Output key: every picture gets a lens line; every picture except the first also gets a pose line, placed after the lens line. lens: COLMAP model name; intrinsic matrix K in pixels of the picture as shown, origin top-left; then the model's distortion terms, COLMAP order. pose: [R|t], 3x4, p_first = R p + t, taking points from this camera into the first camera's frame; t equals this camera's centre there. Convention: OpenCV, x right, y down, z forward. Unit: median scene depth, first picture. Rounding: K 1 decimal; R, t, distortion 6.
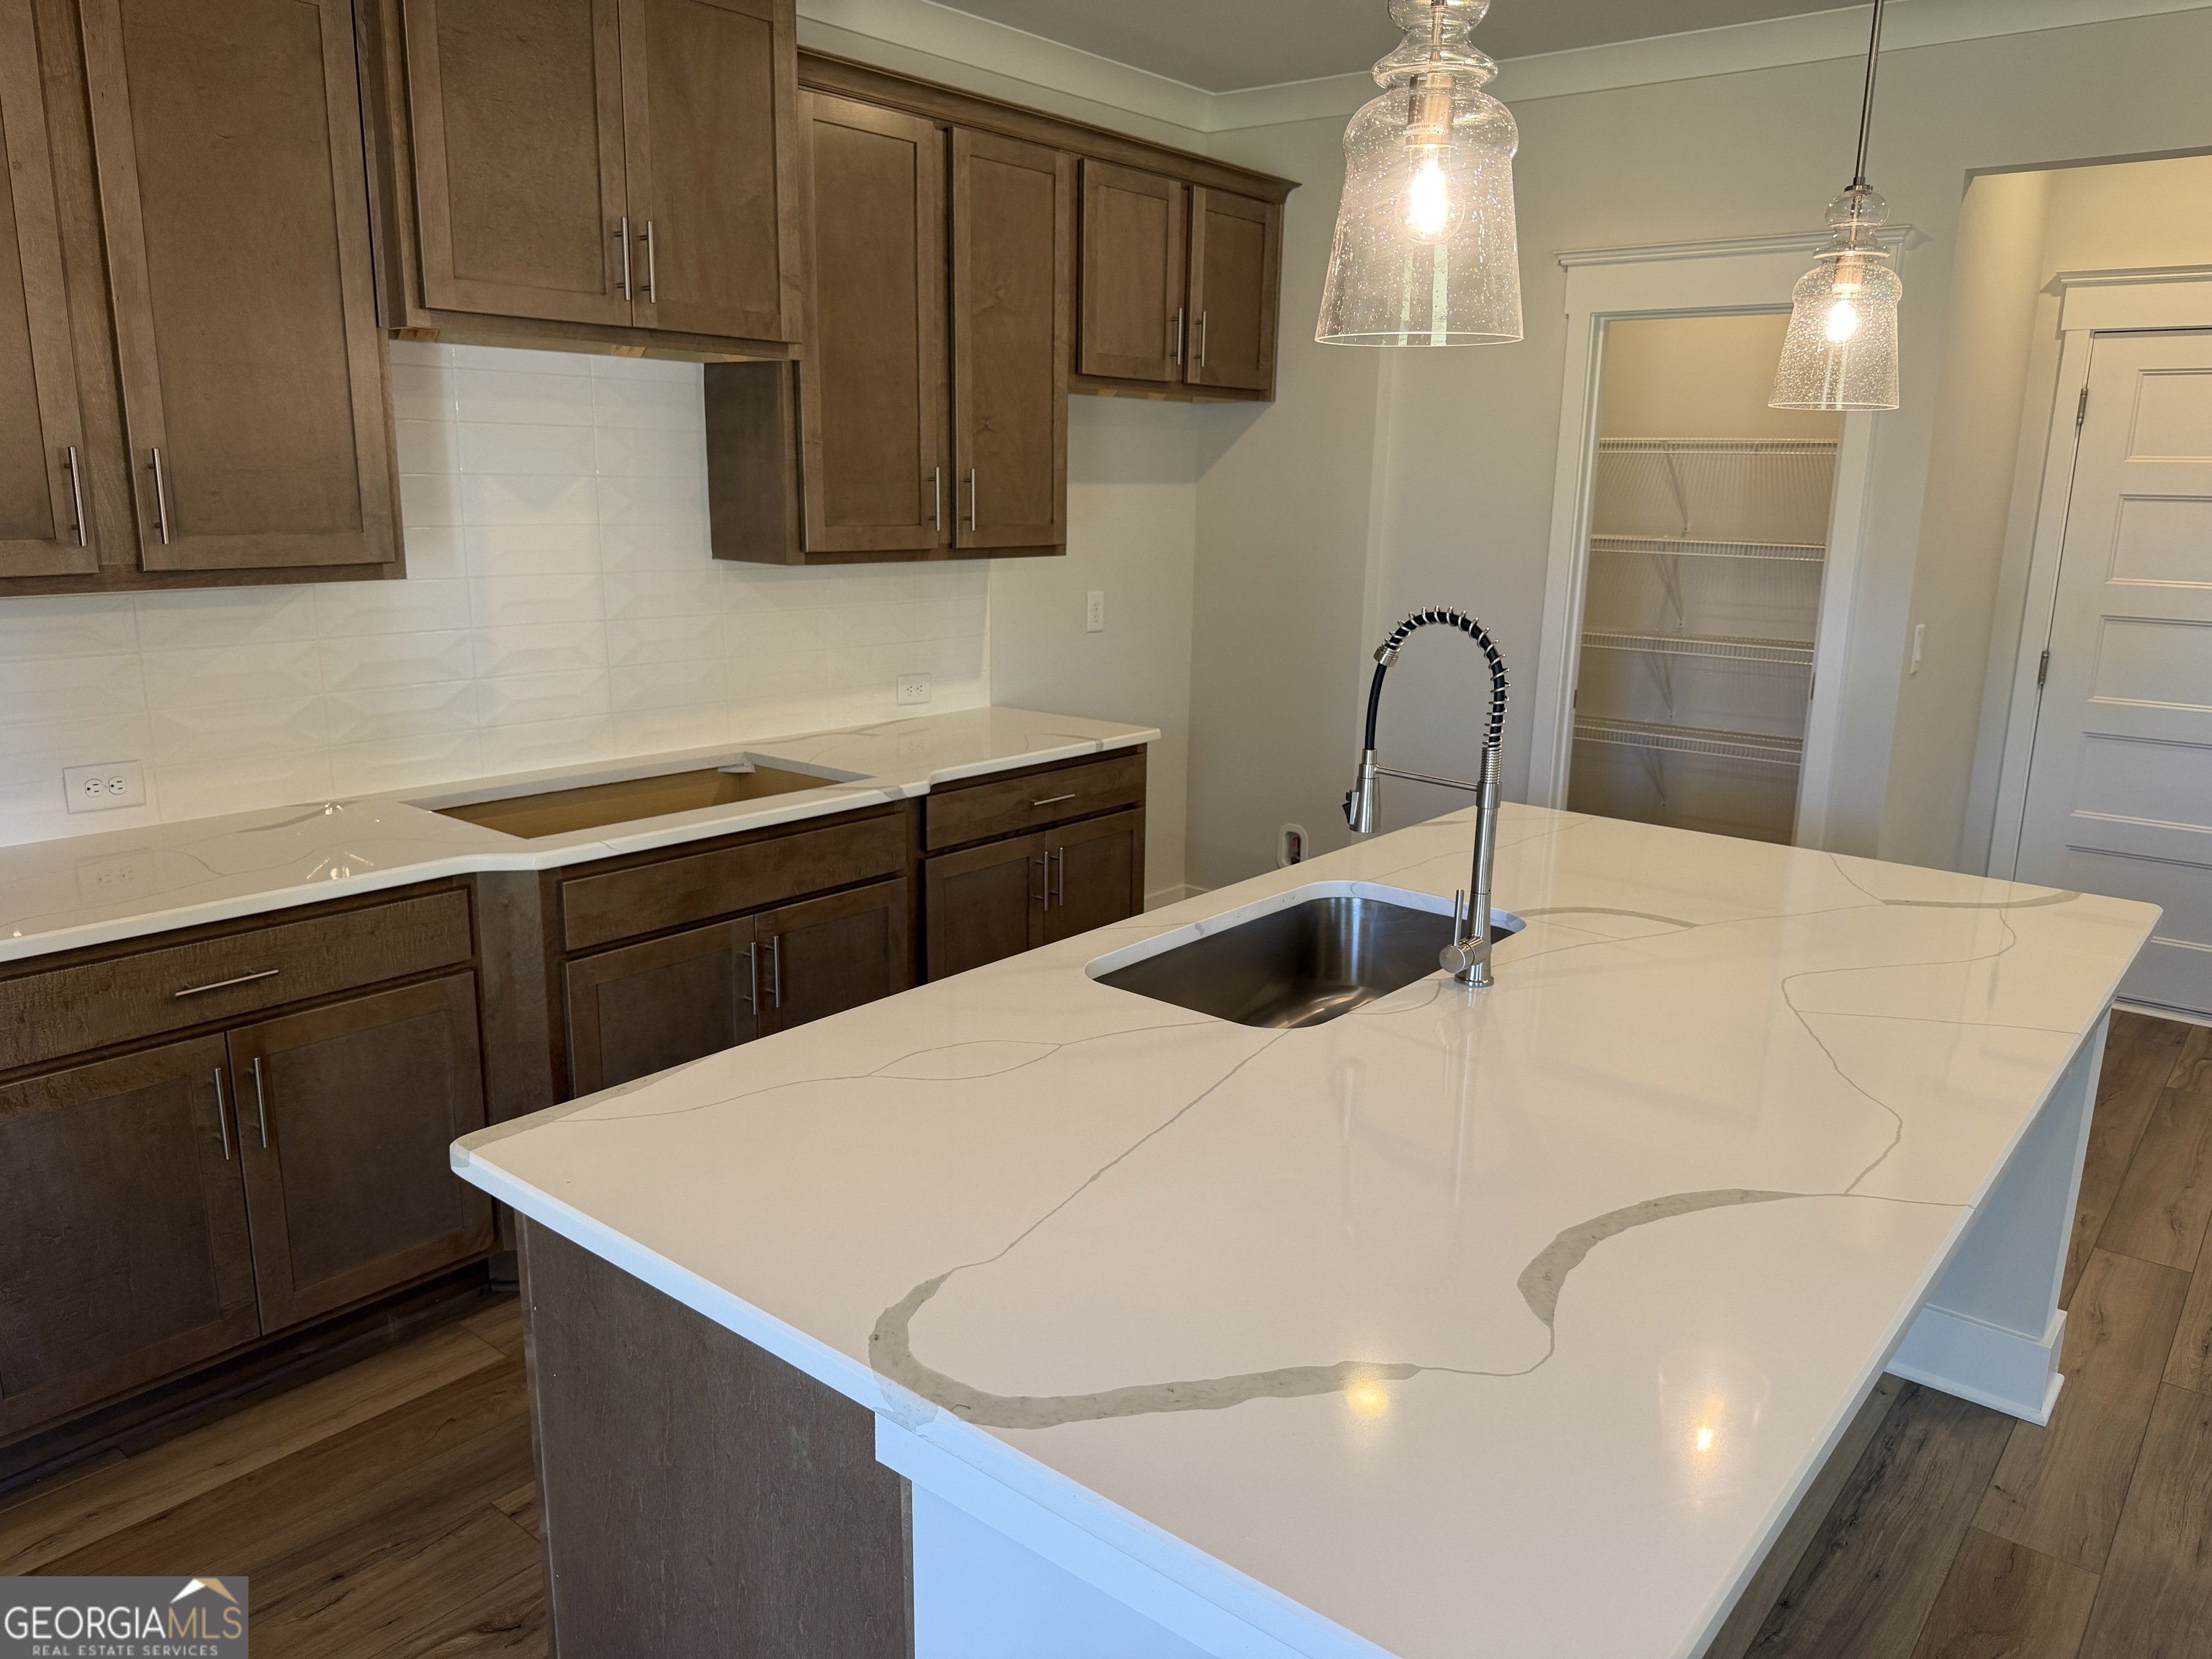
lens RADIAL K [[1592.6, 0, 1109.5], [0, 1592.6, 818.3], [0, 0, 1]] dist [0.019069, -0.013093]
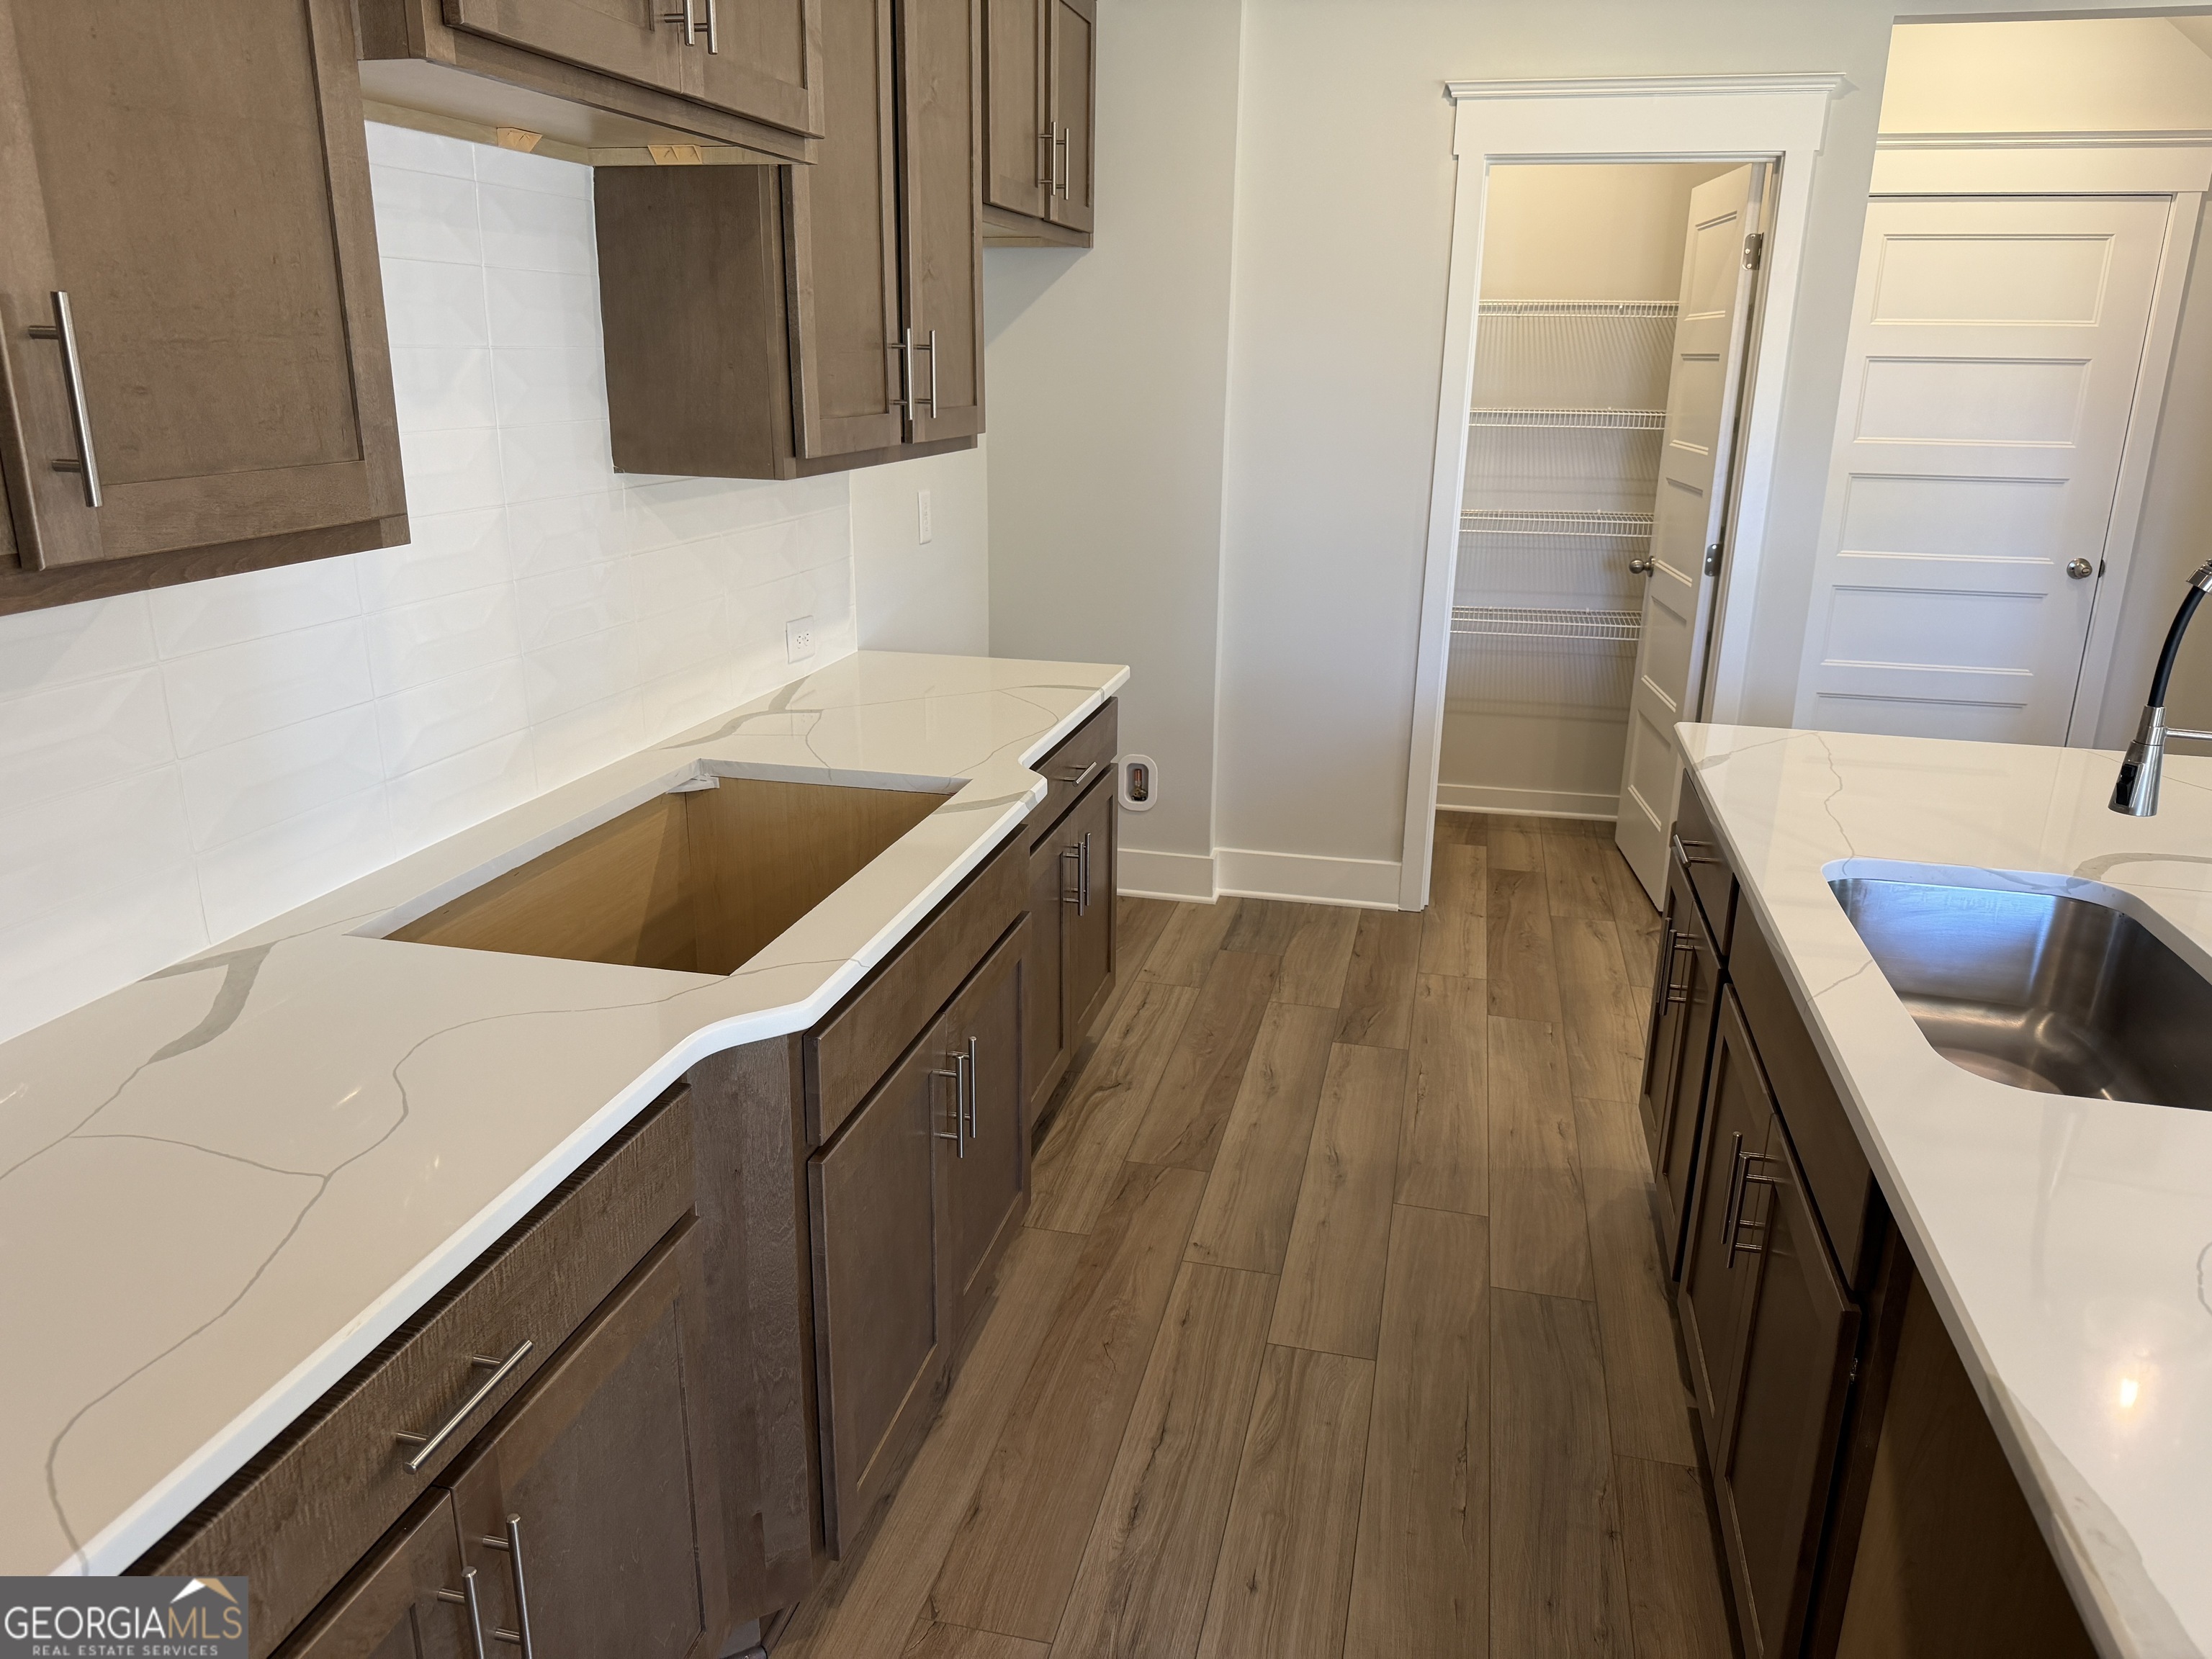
lens RADIAL K [[1592.6, 0, 1110.4], [0, 1592.6, 820.0], [0, 0, 1]] dist [0.019069, -0.013093]
pose [[0.893347, -0.132467, 0.429400, -0.379755], [0.096967, 0.989877, 0.103634, -0.071889], [-0.438782, -0.050944, 0.897148, 0.321637]]
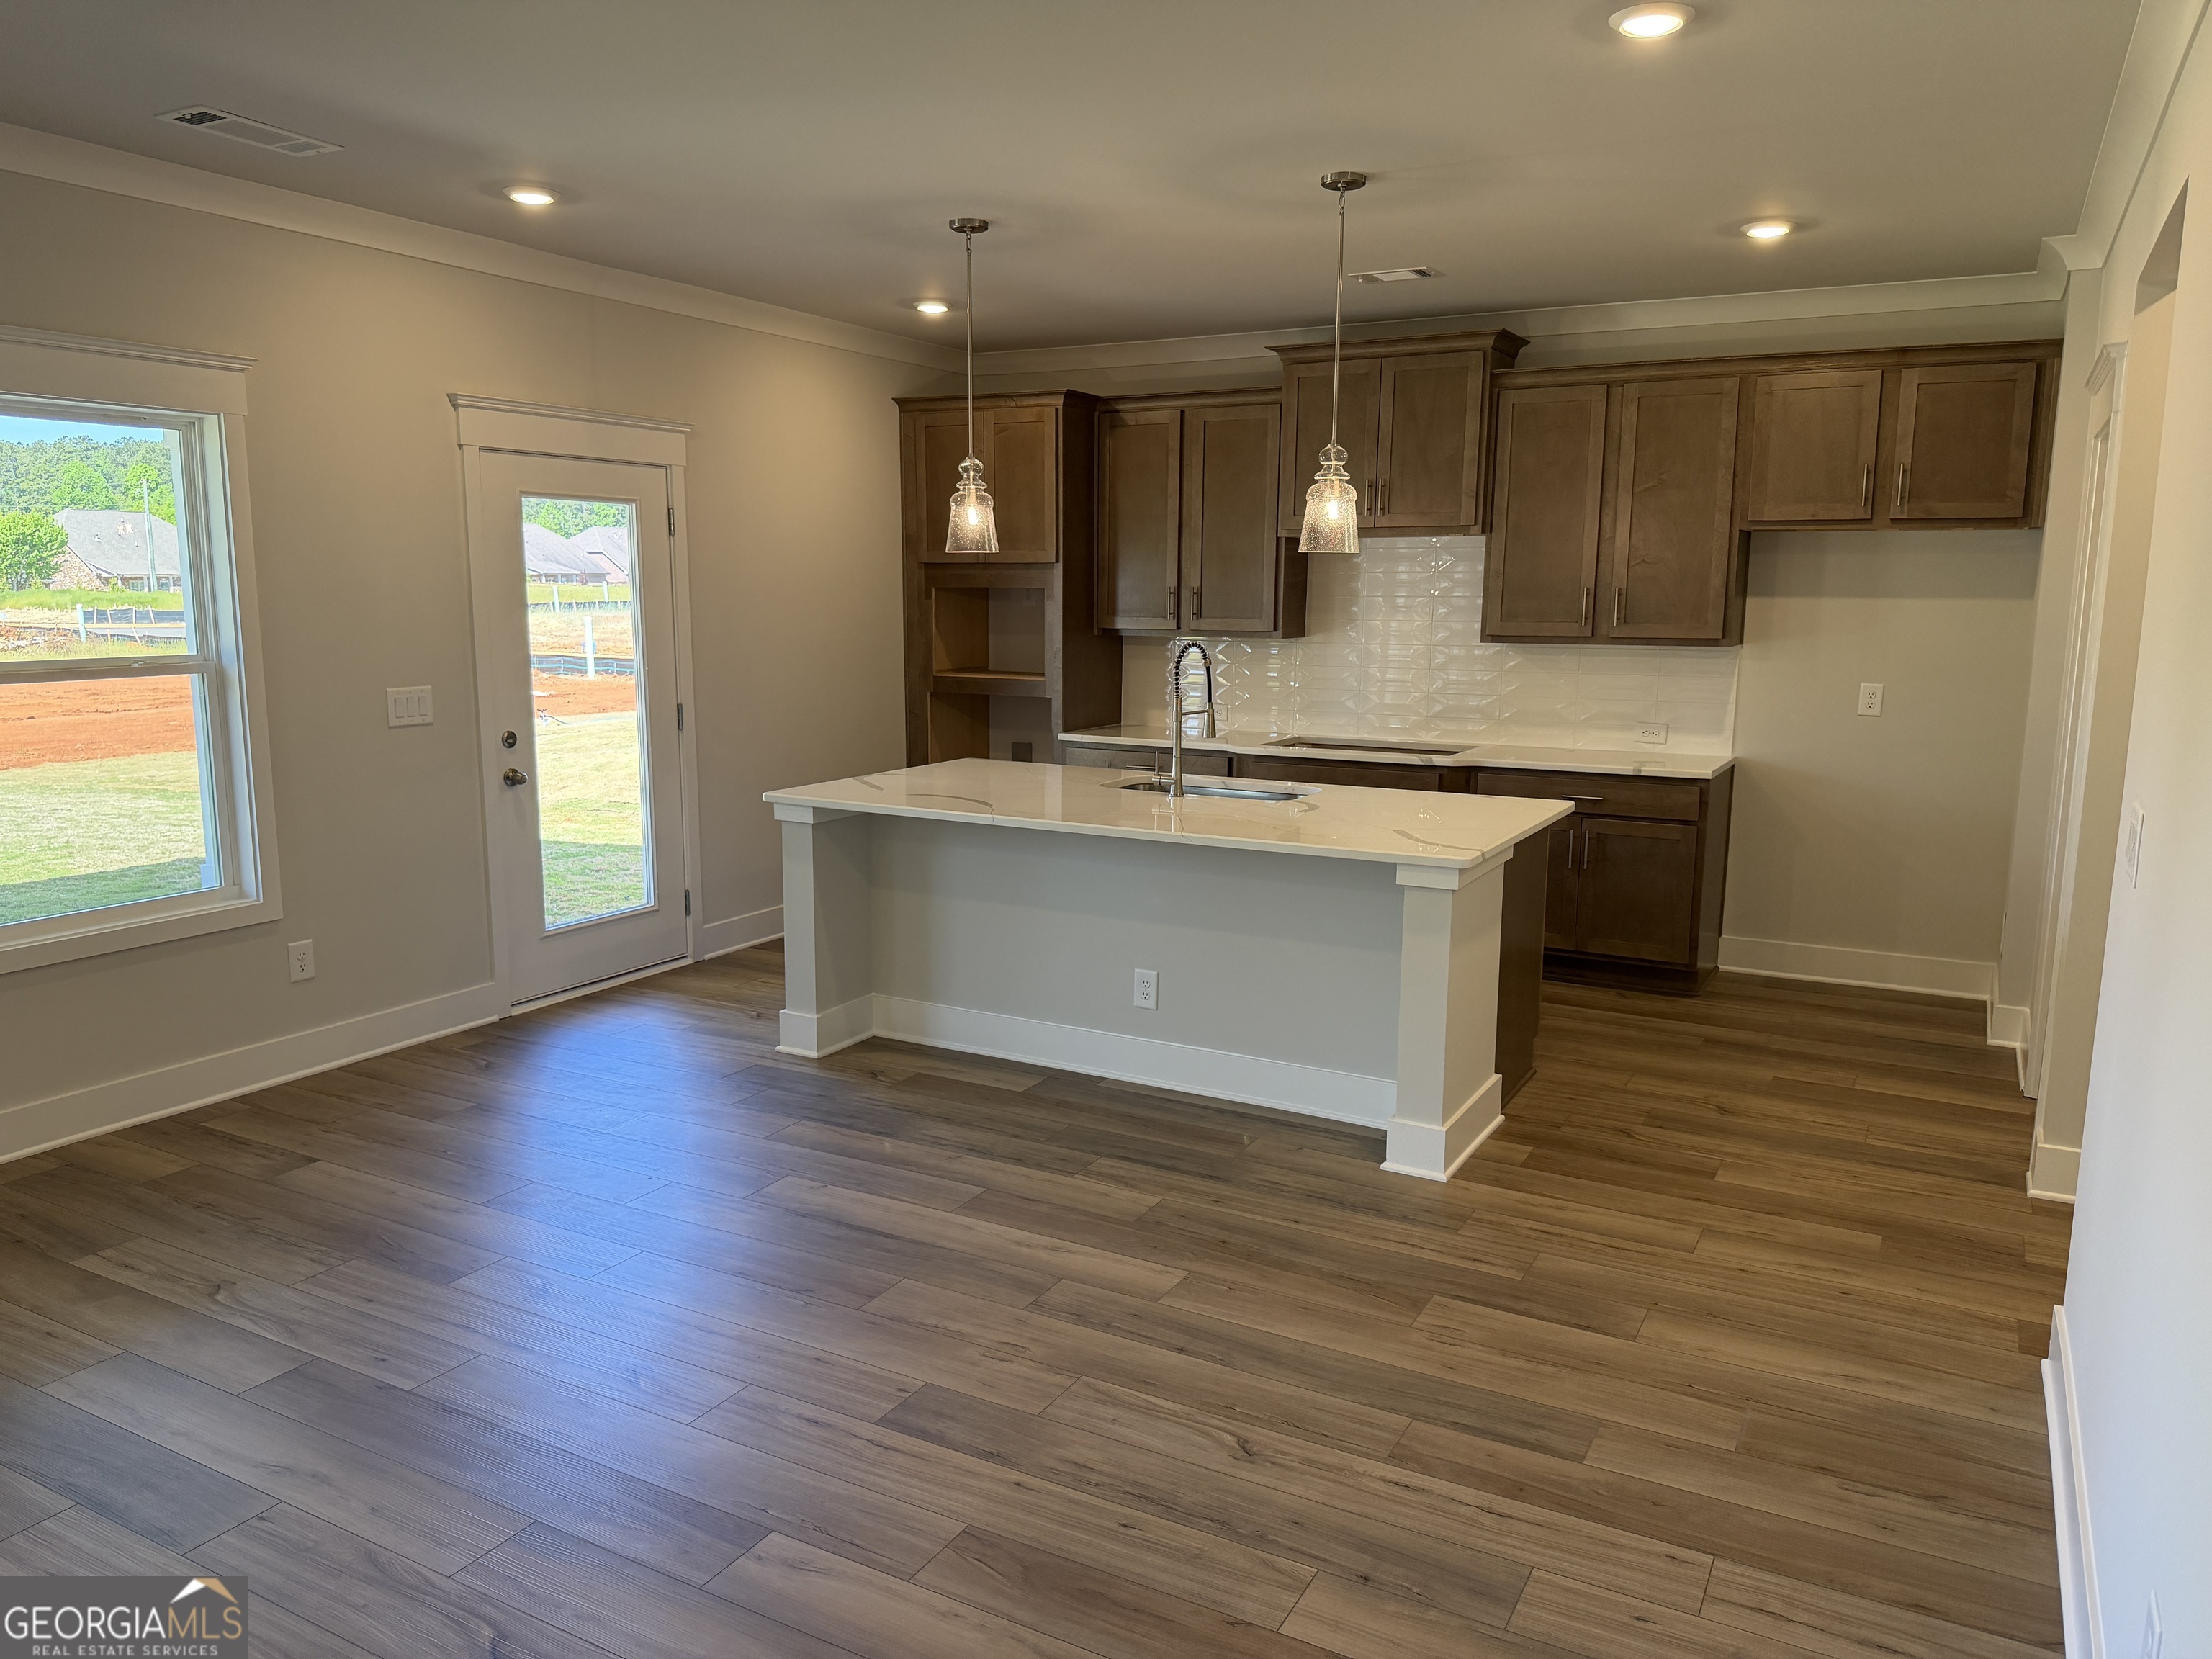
lens RADIAL K [[1592.6, 0, 1118.9], [0, 1592.6, 840.4], [0, 0, 1]] dist [0.019069, -0.013093]
pose [[0.187880, 0.145397, -0.971371, 1.540001], [-0.205272, 0.972955, 0.105931, -0.046786], [0.960502, 0.179493, 0.212645, 0.250930]]
